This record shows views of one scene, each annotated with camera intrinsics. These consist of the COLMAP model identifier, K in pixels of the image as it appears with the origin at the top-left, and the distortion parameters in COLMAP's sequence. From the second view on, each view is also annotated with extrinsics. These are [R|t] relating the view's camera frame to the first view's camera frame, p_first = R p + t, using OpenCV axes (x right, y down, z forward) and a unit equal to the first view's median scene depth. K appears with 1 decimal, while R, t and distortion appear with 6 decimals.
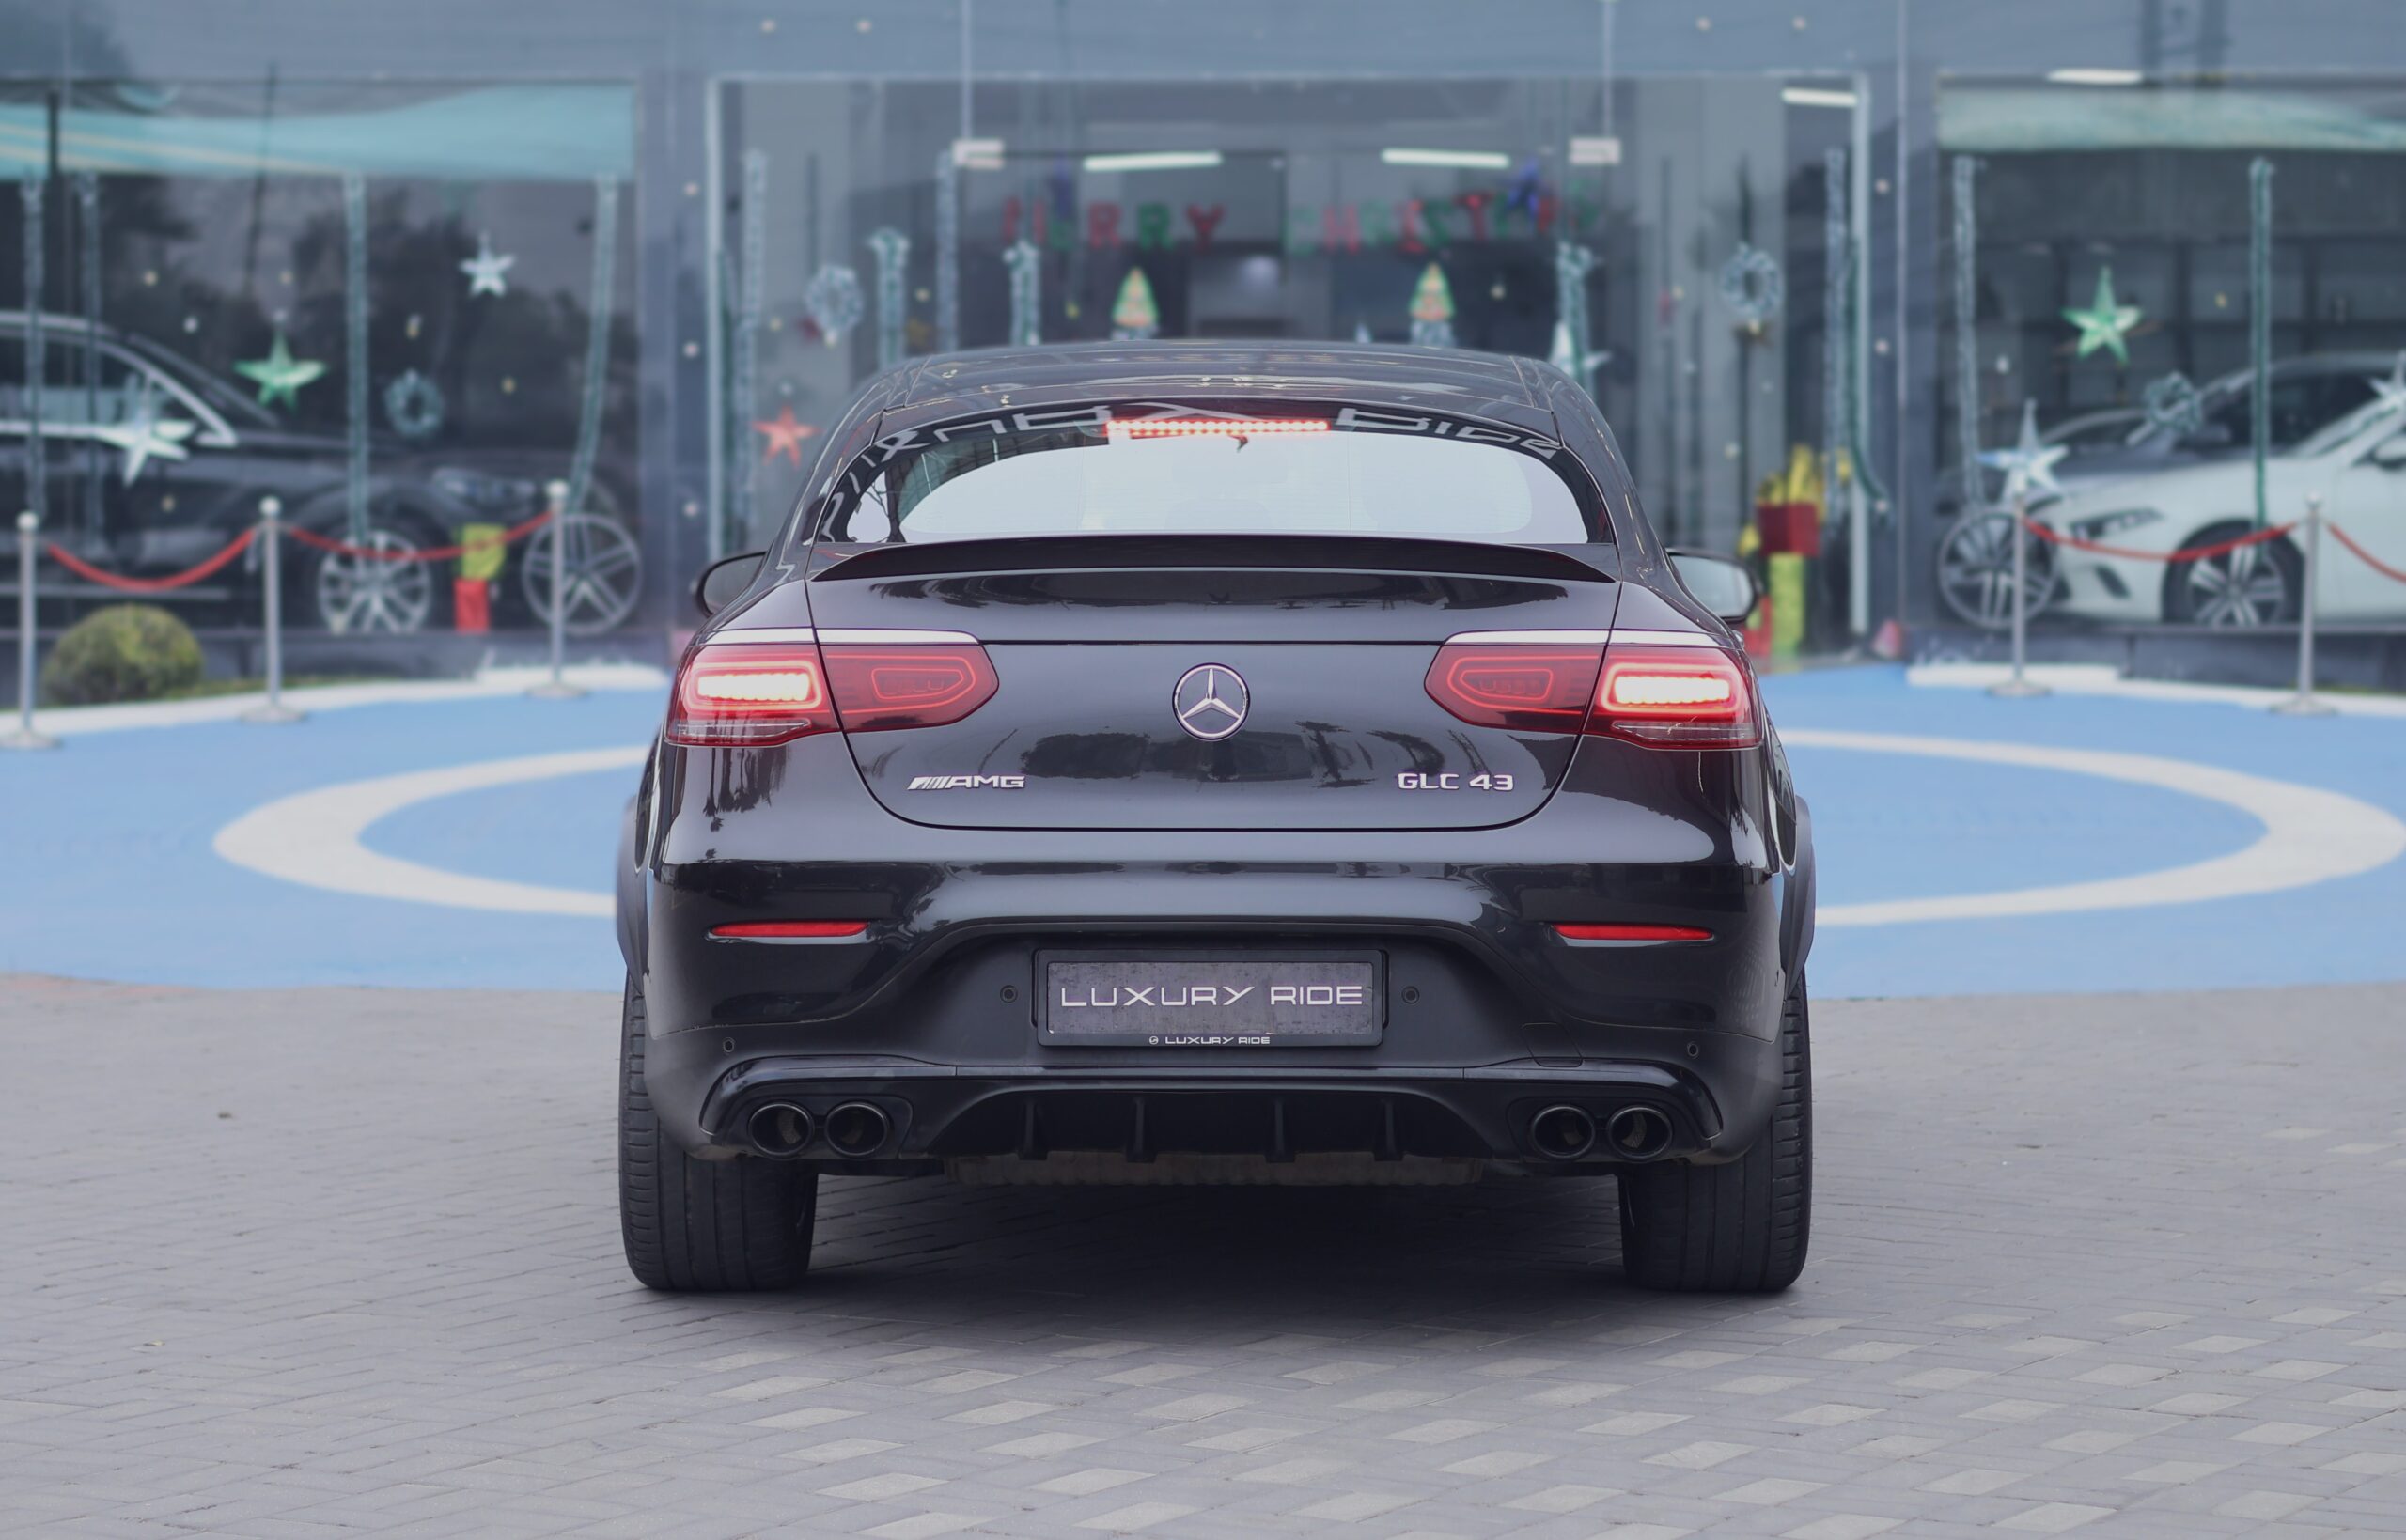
lens RADIAL K [[6049.6, 0, 1194.2], [0, 6049.6, 690.2], [0, 0, 1]] dist [0.083113, -0.109182]
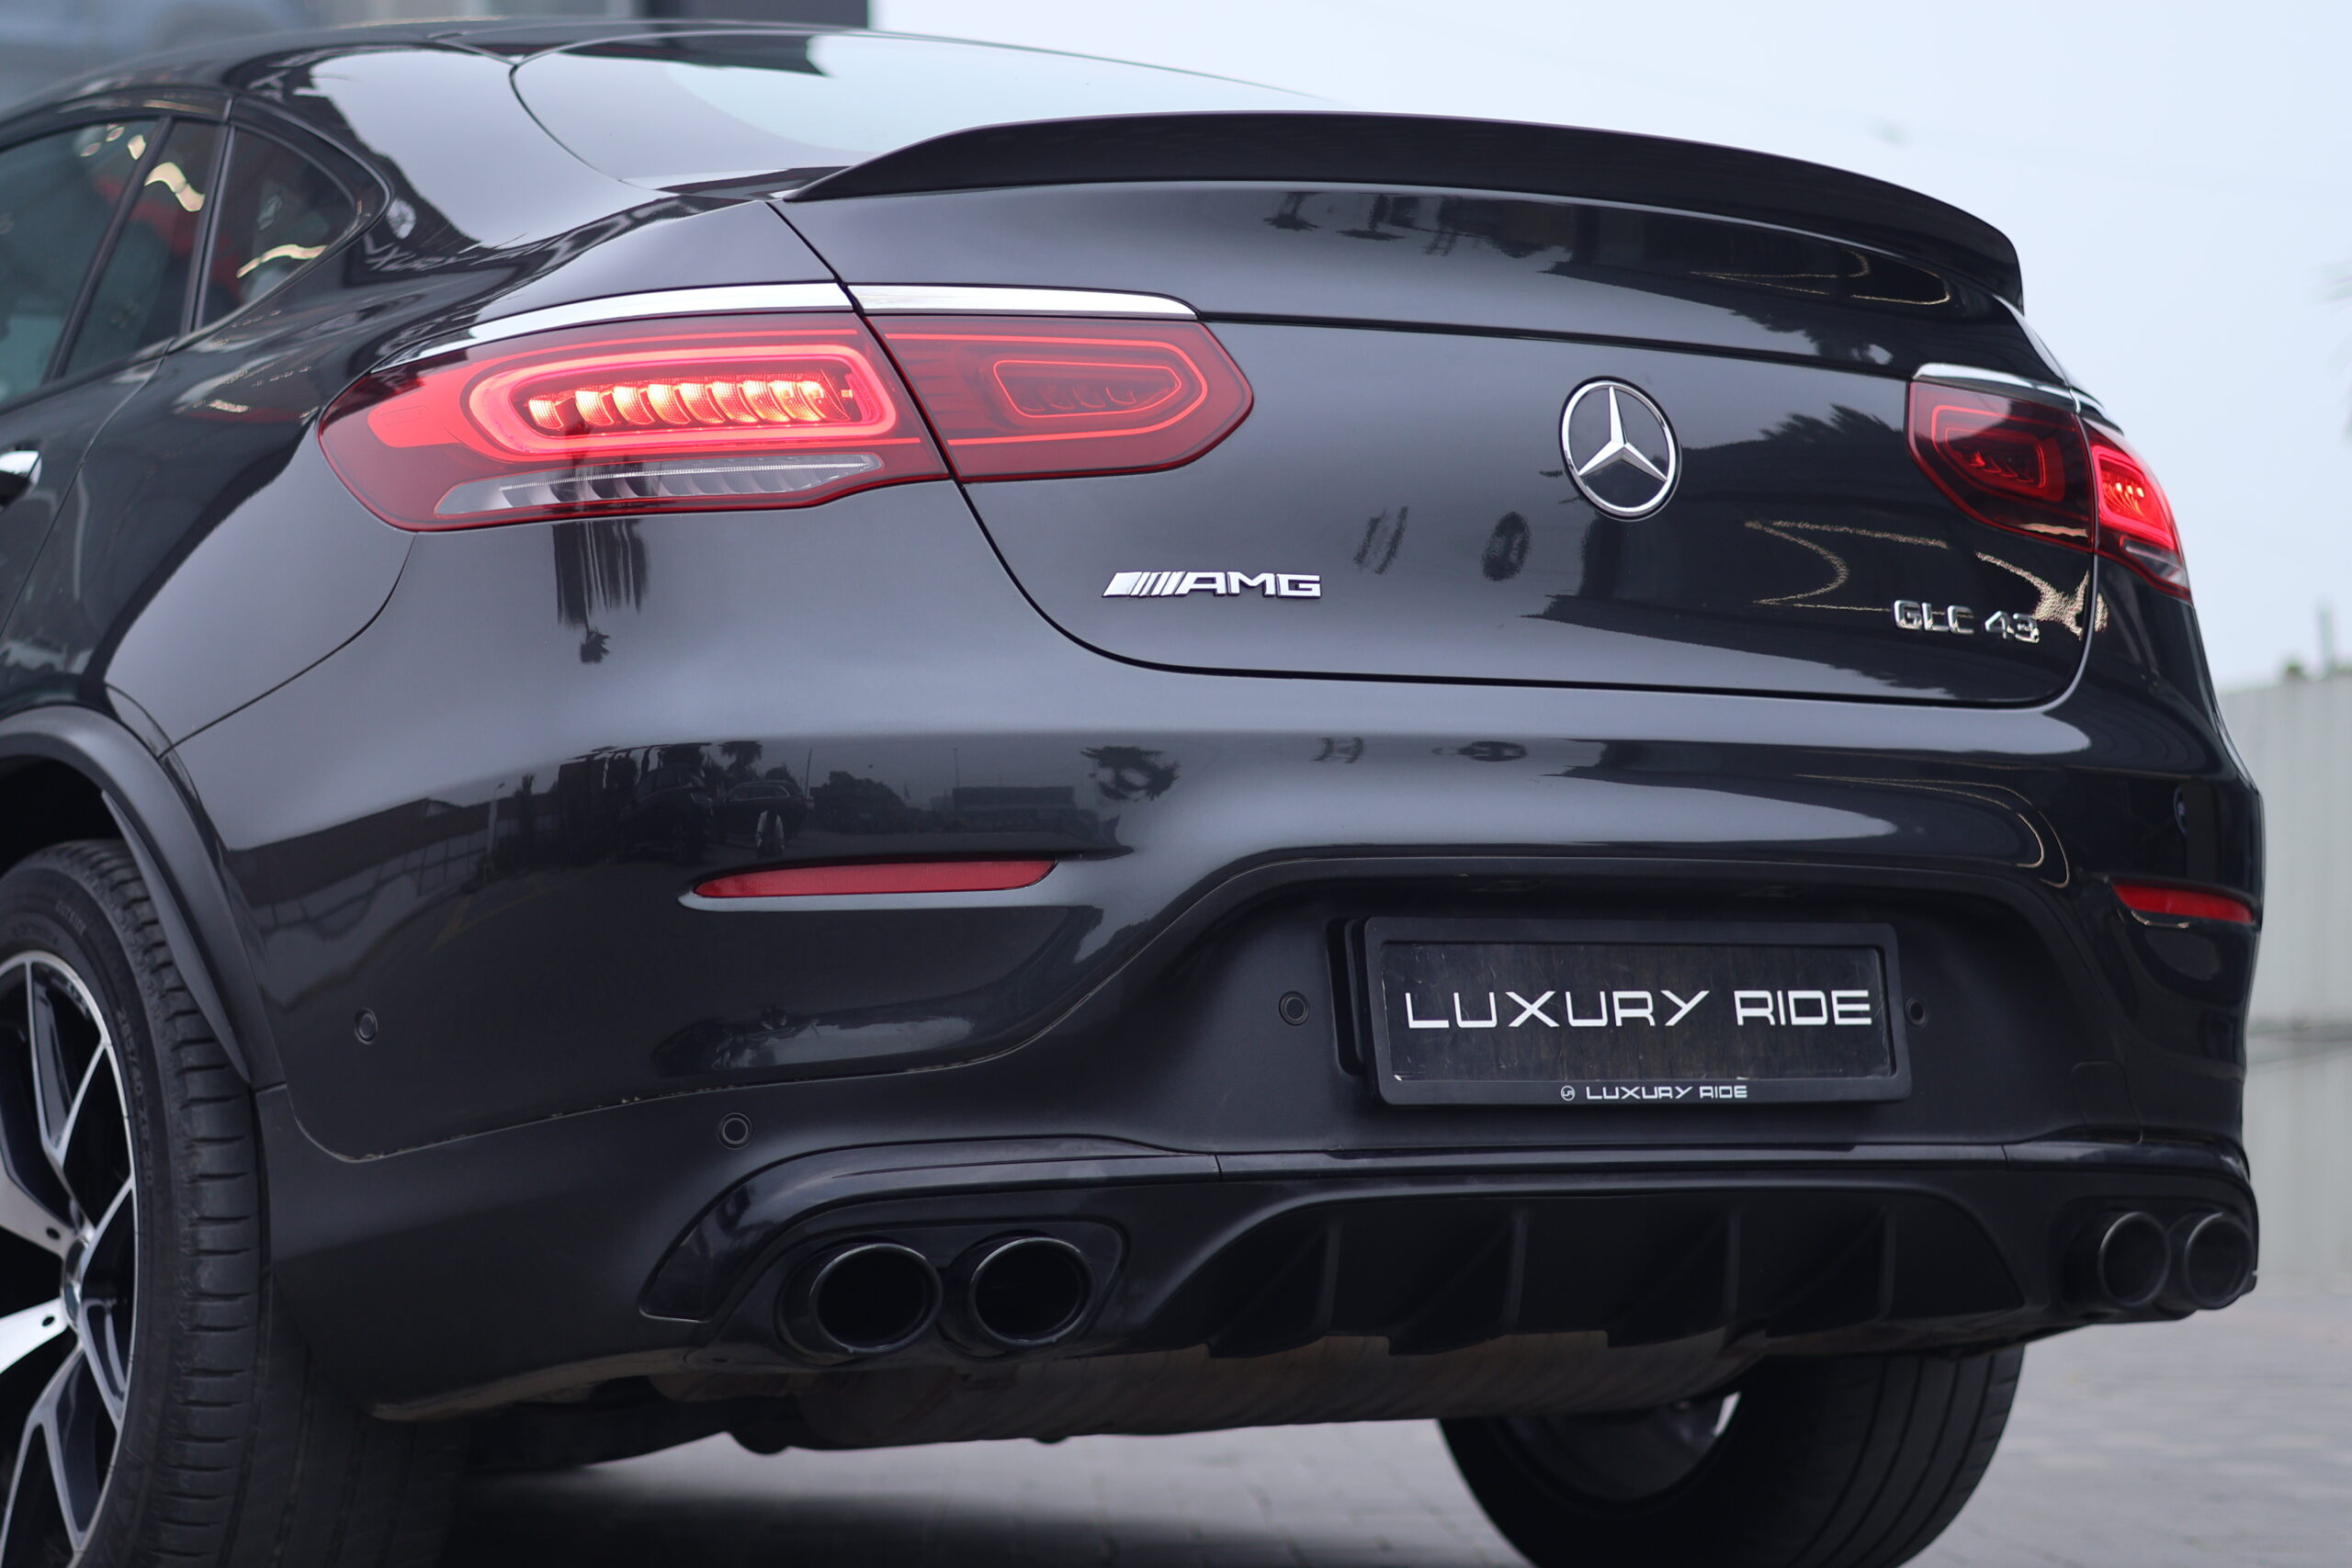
lens RADIAL K [[5395.5, 0, 1176.0], [0, 5395.5, 784.0], [0, 0, 1]] dist [0.067497, -0.202214]
pose [[0.839320, 0.024261, 0.543096, -0.281457], [0.027659, 0.995804, -0.087230, 0.070328], [-0.542933, 0.088235, 0.835127, 0.631481]]
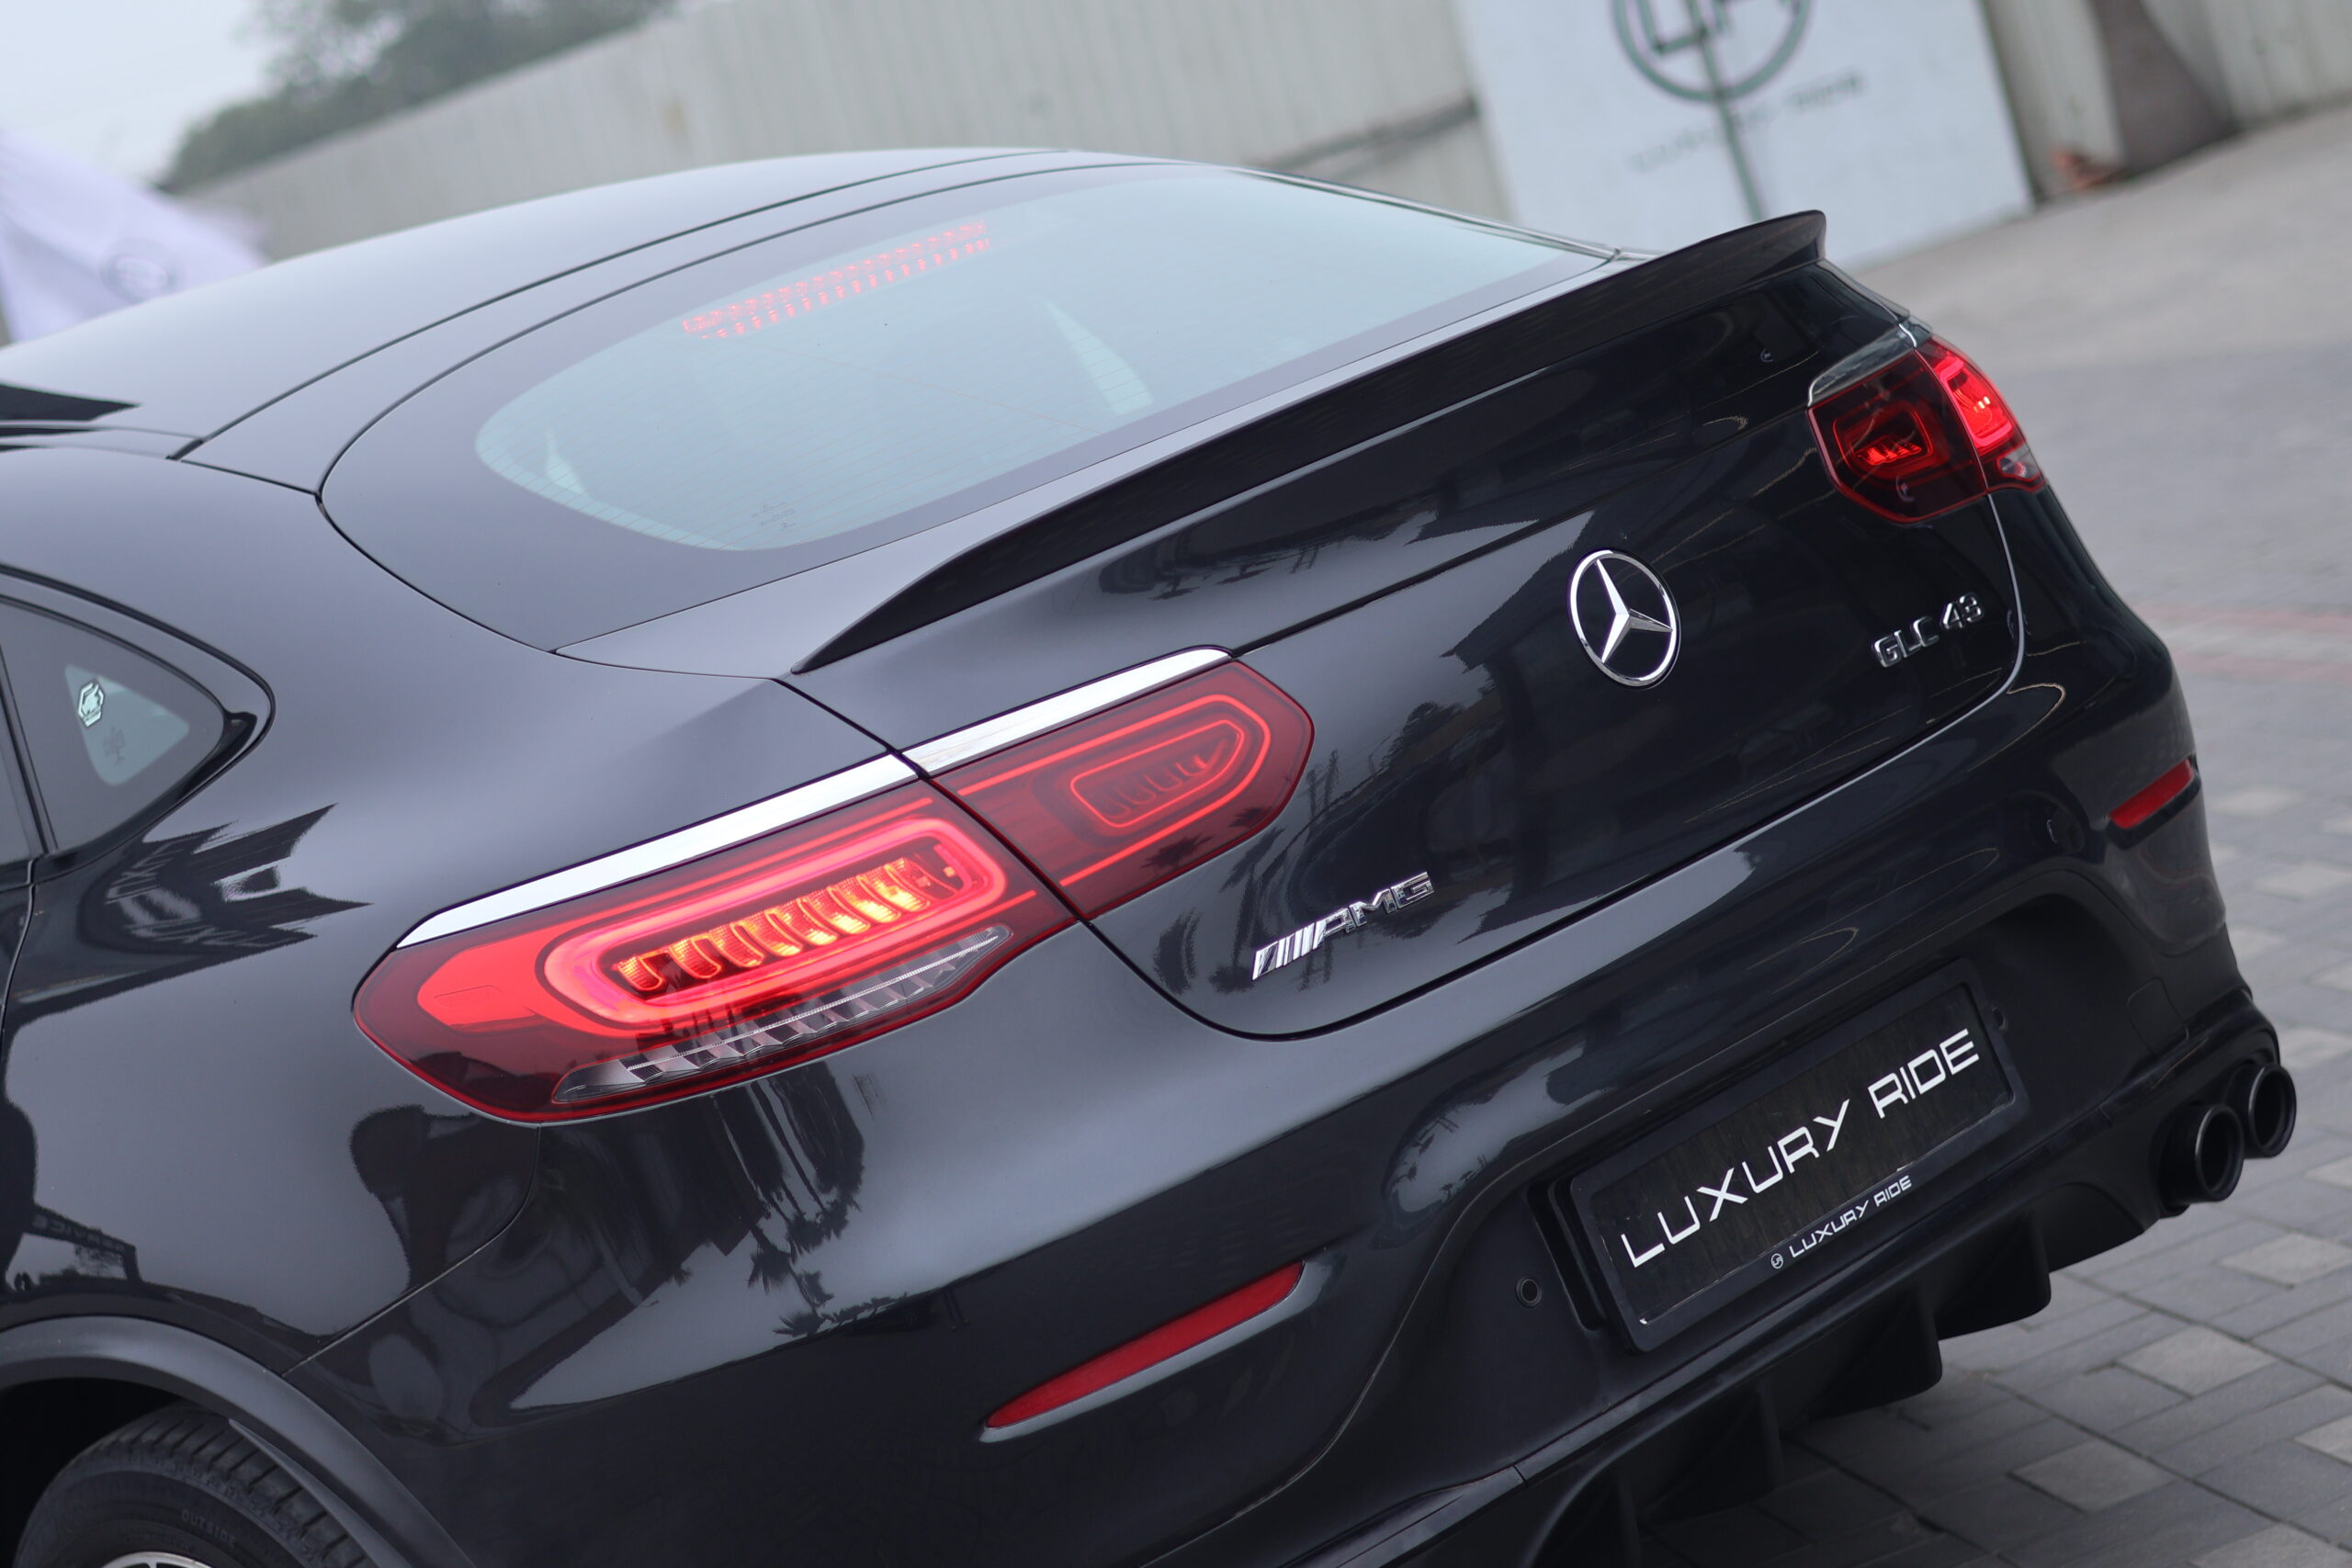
lens RADIAL K [[5395.5, 0, 1176.0], [0, 5395.5, 784.0], [0, 0, 1]] dist [0.067497, -0.202214]
pose [[0.675688, -0.312785, 0.667541, -0.336121], [0.323131, 0.939563, 0.113170, -0.049396], [-0.662595, 0.139235, 0.735922, 0.684212]]
